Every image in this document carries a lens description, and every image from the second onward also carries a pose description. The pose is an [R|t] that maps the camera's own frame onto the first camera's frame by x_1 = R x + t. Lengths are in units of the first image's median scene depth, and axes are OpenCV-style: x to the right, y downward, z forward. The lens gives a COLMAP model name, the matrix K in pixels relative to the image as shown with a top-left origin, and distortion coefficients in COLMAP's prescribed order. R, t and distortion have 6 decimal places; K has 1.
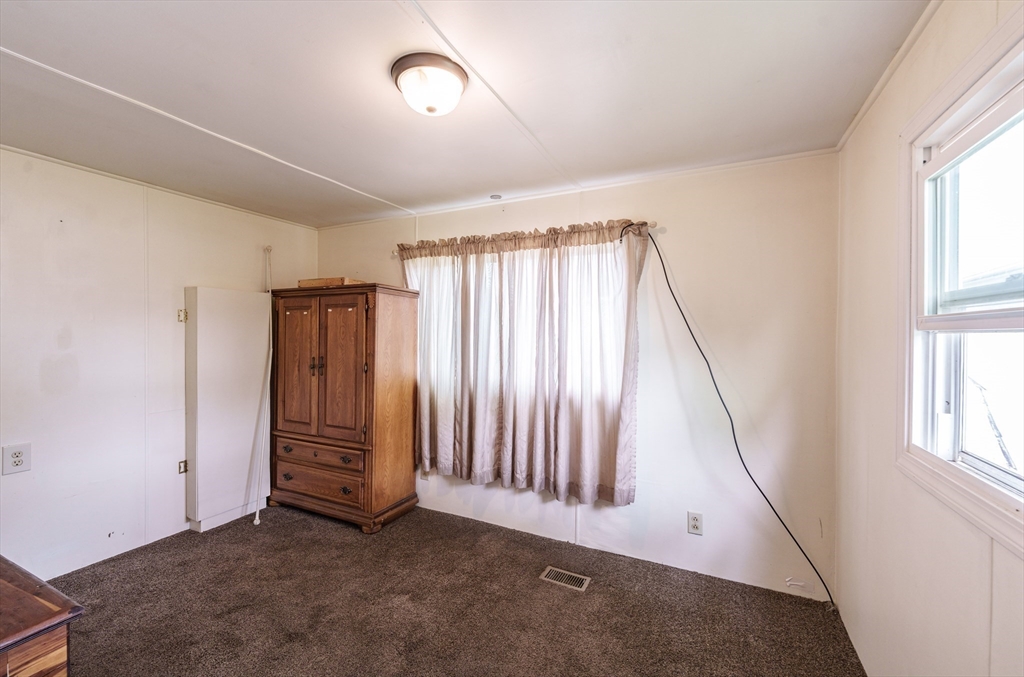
lens RADIAL K [[404.4, 0, 508.6], [0, 404.4, 329.8], [0, 0, 1]] dist [-0.001148, -0.000208]
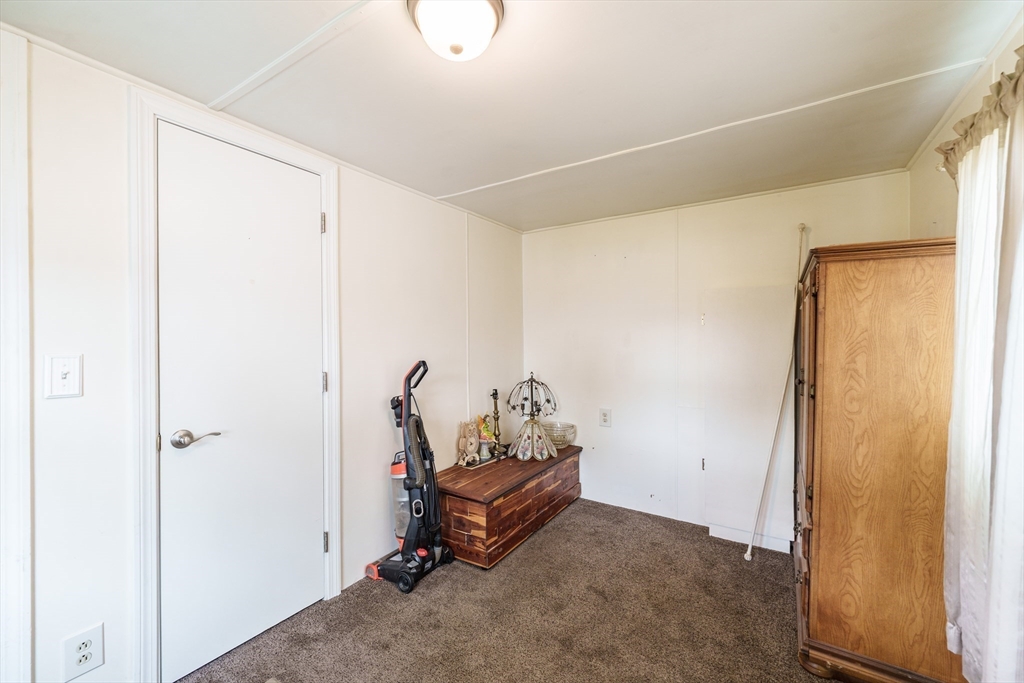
lens RADIAL K [[410.5, 0, 504.8], [0, 410.5, 332.9], [0, 0, 1]] dist [-0.001457, 0.000144]
pose [[-0.102352, -0.014618, -0.994641, 0.325524], [0.010931, 0.999815, -0.015819, 0.012935], [0.994688, -0.012492, -0.102173, 0.644774]]
